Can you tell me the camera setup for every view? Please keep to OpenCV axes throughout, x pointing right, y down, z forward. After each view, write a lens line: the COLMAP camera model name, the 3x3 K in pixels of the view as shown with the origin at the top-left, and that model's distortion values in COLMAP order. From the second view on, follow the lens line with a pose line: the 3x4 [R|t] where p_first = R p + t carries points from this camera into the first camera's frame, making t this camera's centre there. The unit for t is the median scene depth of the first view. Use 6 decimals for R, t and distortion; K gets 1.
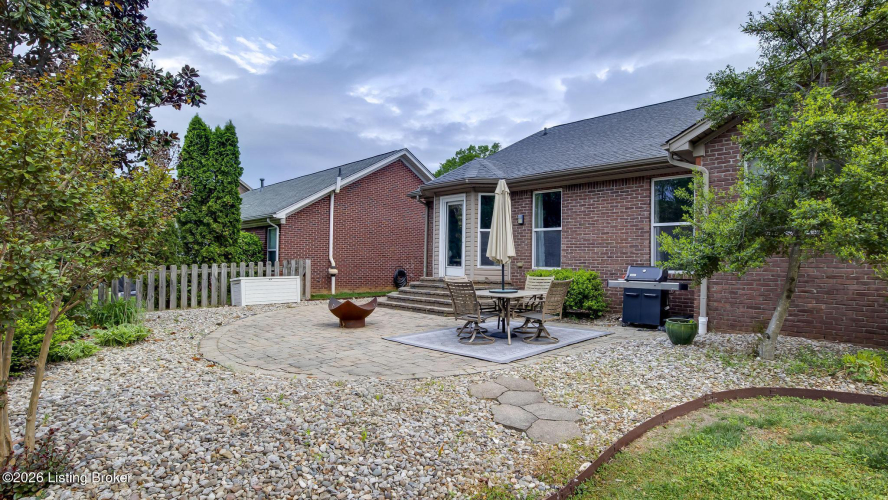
lens RADIAL K [[465.0, 0, 442.0], [0, 465.0, 247.7], [0, 0, 1]] dist [-0.018995, 0.002613]
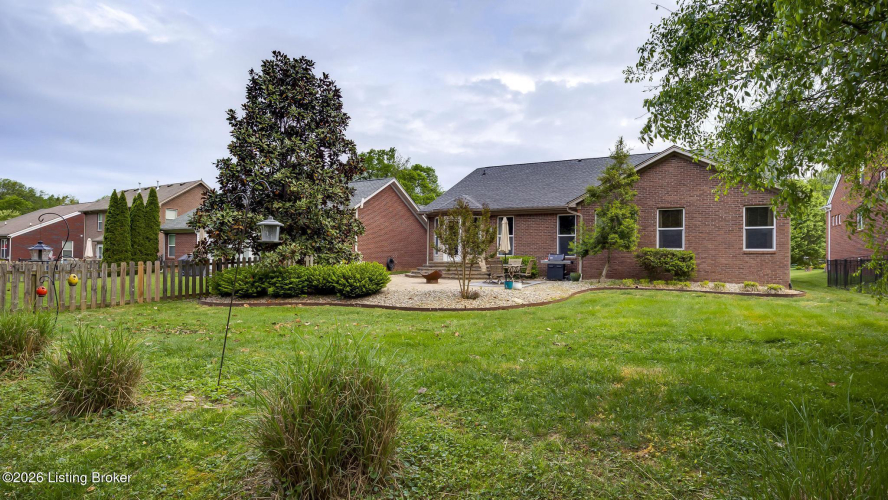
lens RADIAL K [[465.0, 0, 443.6], [0, 465.0, 250.1], [0, 0, 1]] dist [-0.018995, 0.002613]
pose [[0.960296, 0.000569, 0.278984, -0.517659], [-0.006135, 0.999799, 0.019076, -0.014818], [-0.278917, -0.020030, 0.960106, -0.738224]]
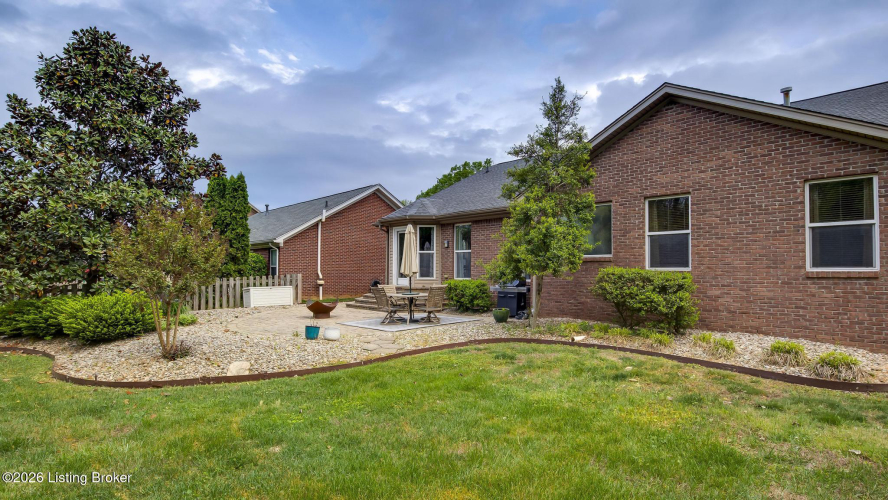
lens RADIAL K [[465.0, 0, 437.5], [0, 465.0, 257.6], [0, 0, 1]] dist [-0.018995, 0.002613]
pose [[0.999617, -0.010898, -0.025442, 0.164487], [0.010894, 0.999941, -0.000291, -0.018421], [0.025443, 0.000014, 0.999676, -0.376101]]
